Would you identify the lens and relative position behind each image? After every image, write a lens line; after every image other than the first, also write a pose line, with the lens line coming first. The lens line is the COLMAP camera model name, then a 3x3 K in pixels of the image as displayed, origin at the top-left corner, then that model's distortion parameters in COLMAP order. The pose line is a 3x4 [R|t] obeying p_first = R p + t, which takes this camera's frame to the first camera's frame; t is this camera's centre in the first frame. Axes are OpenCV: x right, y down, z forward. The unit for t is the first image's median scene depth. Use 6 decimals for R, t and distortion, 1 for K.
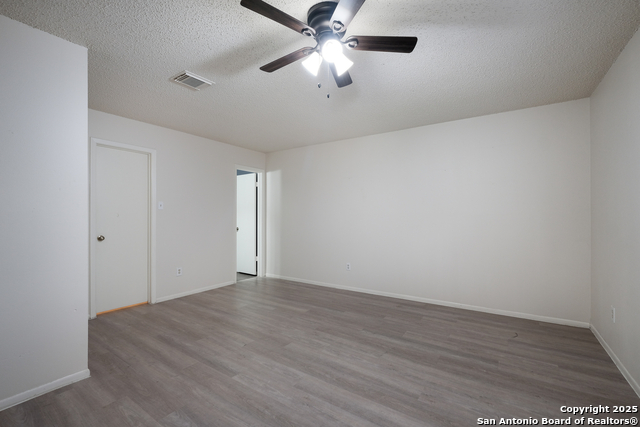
lens RADIAL K [[280.8, 0, 317.6], [0, 280.8, 214.5], [0, 0, 1]] dist [-0.007331, -0.000475]
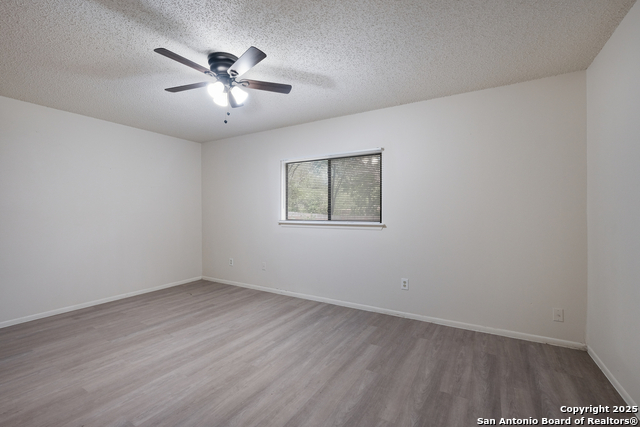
lens RADIAL K [[280.8, 0, 317.6], [0, 280.8, 214.5], [0, 0, 1]] dist [-0.007331, -0.000475]
pose [[-0.059845, -0.007225, 0.998182, -0.921824], [-0.001492, 0.999973, 0.007148, -0.000613], [-0.998207, -0.001062, -0.059854, 0.465466]]
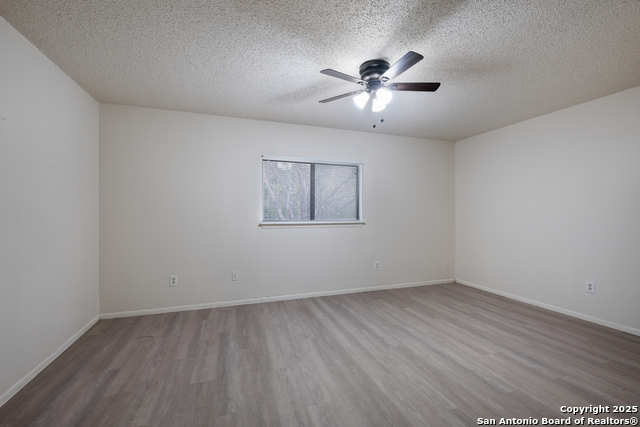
lens RADIAL K [[280.8, 0, 317.6], [0, 280.8, 214.5], [0, 0, 1]] dist [-0.007331, -0.000475]
pose [[-0.806518, -0.002443, 0.591204, -0.388300], [0.000131, 0.999991, 0.004311, 0.003936], [-0.591209, 0.003554, -0.806510, 1.617462]]
